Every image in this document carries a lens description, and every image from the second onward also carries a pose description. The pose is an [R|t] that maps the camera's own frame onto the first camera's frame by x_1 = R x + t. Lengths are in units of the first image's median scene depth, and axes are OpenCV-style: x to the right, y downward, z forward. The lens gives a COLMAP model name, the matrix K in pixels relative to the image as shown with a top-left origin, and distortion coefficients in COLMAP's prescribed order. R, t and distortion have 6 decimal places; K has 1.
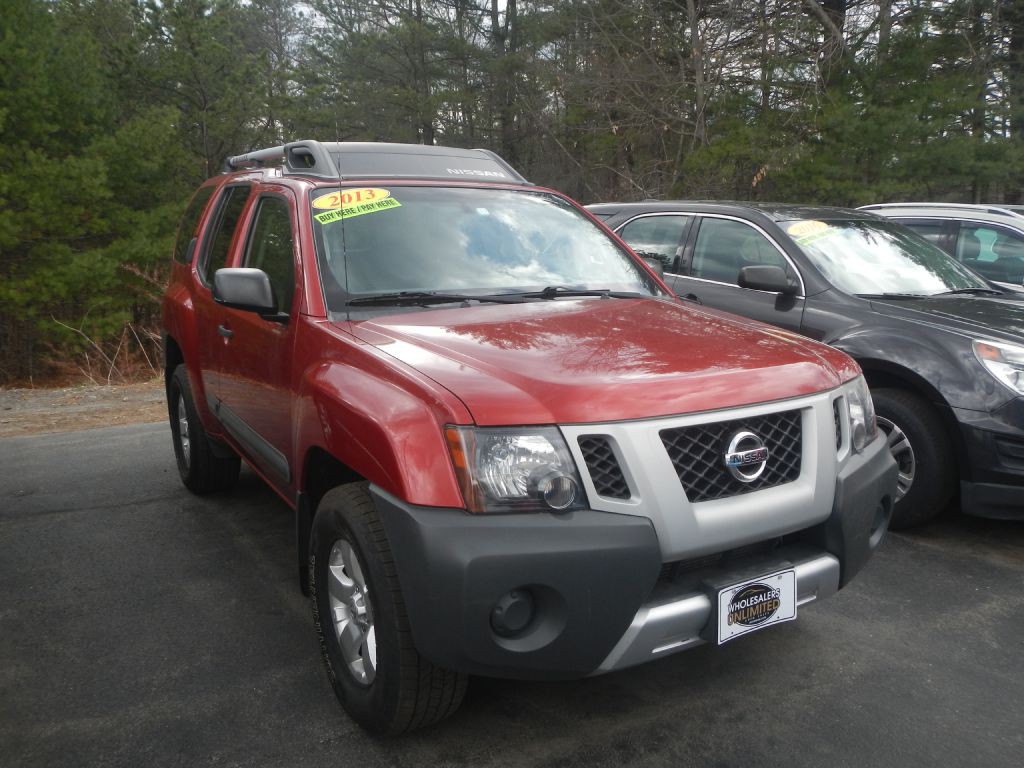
lens RADIAL K [[833.3, 0, 509.6], [0, 833.3, 392.4], [0, 0, 1]] dist [0.005202, -0.006262]
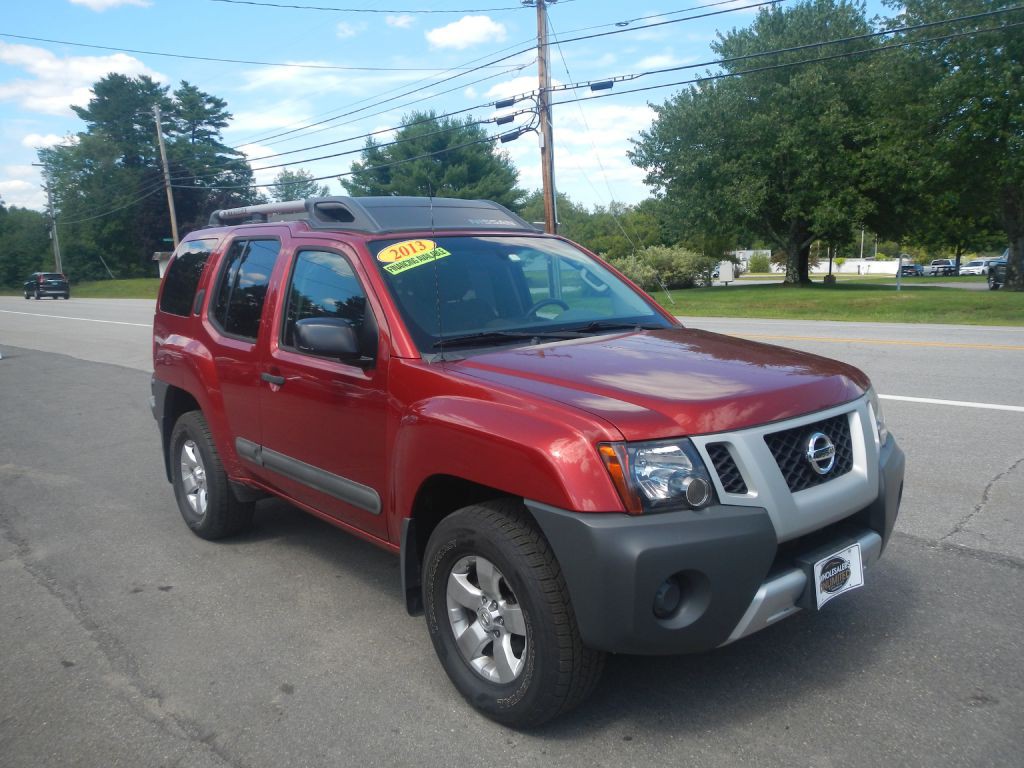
lens RADIAL K [[833.3, 0, 510.3], [0, 833.3, 390.4], [0, 0, 1]] dist [0.005202, -0.006262]
pose [[0.985491, -0.057763, 0.159594, -0.318106], [0.064595, 0.997190, -0.037950, 0.002155], [-0.156953, 0.047709, 0.986453, -0.122277]]
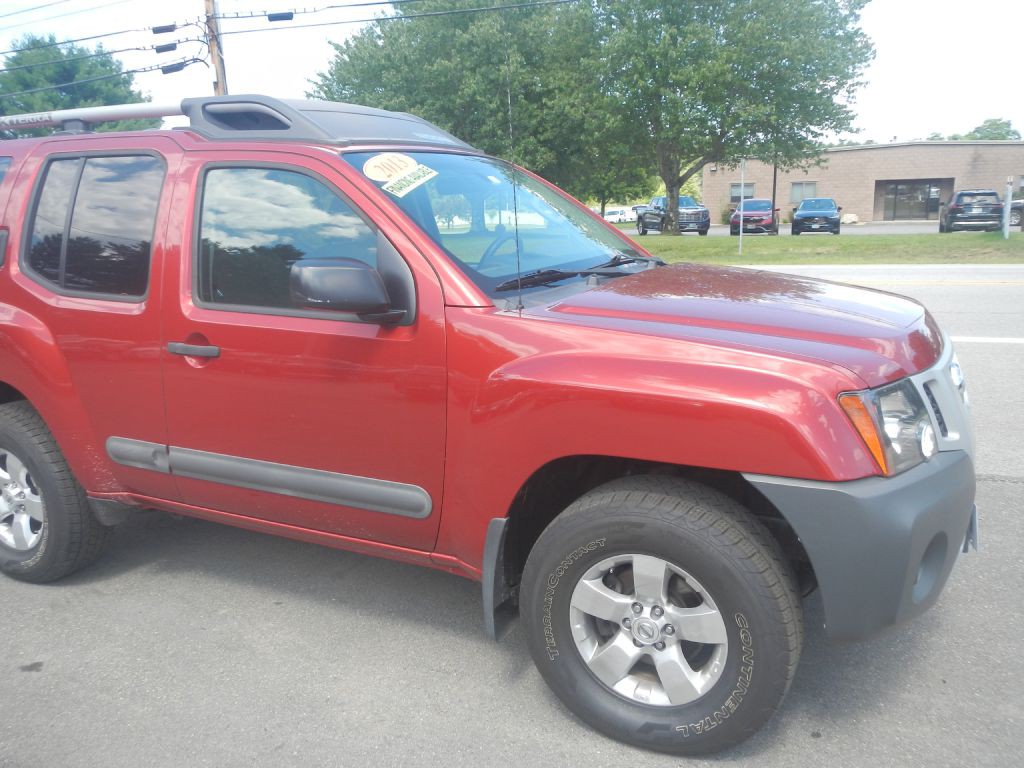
lens RADIAL K [[833.3, 0, 510.0], [0, 833.3, 392.9], [0, 0, 1]] dist [0.005202, -0.006262]
pose [[0.841593, -0.150316, 0.518774, -0.732973], [0.138504, 0.988437, 0.061711, -0.060561], [-0.522051, 0.019916, 0.852681, 0.320649]]
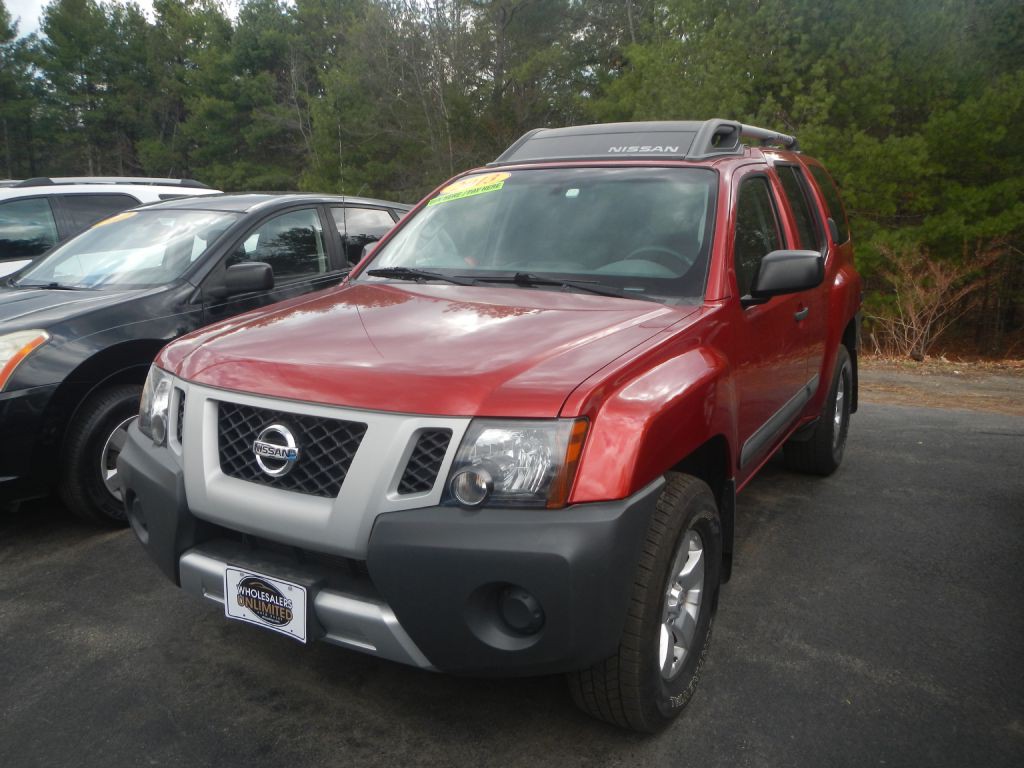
lens RADIAL K [[833.3, 0, 510.6], [0, 833.3, 387.7], [0, 0, 1]] dist [0.005202, -0.006262]
pose [[0.478757, 0.177963, -0.859722, 1.116388], [-0.159205, 0.980603, 0.114329, -0.134040], [0.863392, 0.082137, 0.497803, 0.677005]]
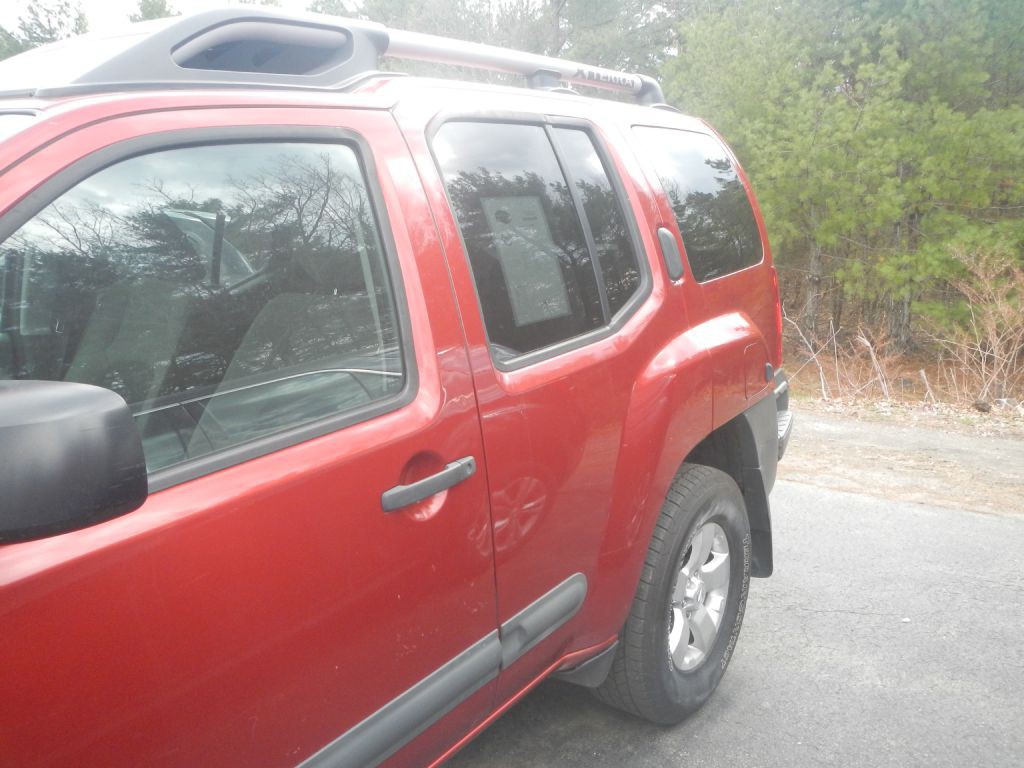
lens RADIAL K [[833.3, 0, 513.7], [0, 833.3, 388.2], [0, 0, 1]] dist [0.005202, -0.006262]
pose [[0.375984, 0.185571, -0.907854, 0.633223], [-0.153231, 0.978705, 0.136593, -0.318347], [0.913869, 0.087754, 0.396413, 1.612302]]
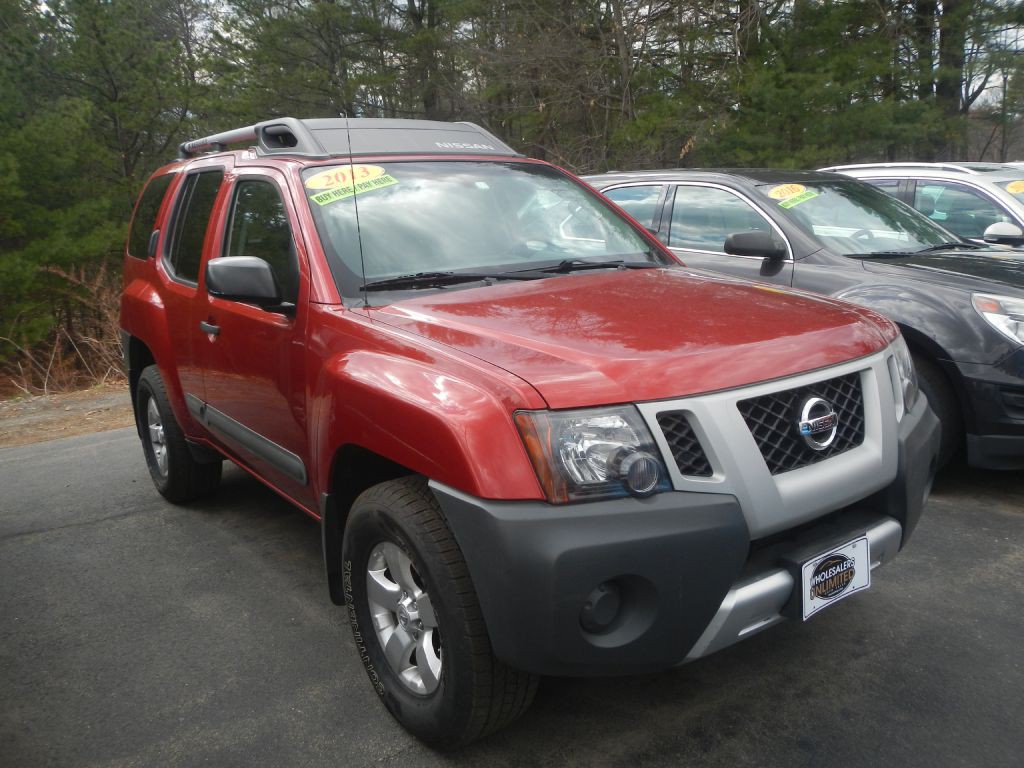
lens RADIAL K [[833.3, 0, 509.5], [0, 833.3, 390.2], [0, 0, 1]] dist [0.005202, -0.006262]
pose [[0.994865, -0.063133, 0.079104, -0.128071], [0.061706, 0.997887, 0.020350, -0.002319], [-0.080222, -0.015364, 0.996659, 0.067110]]
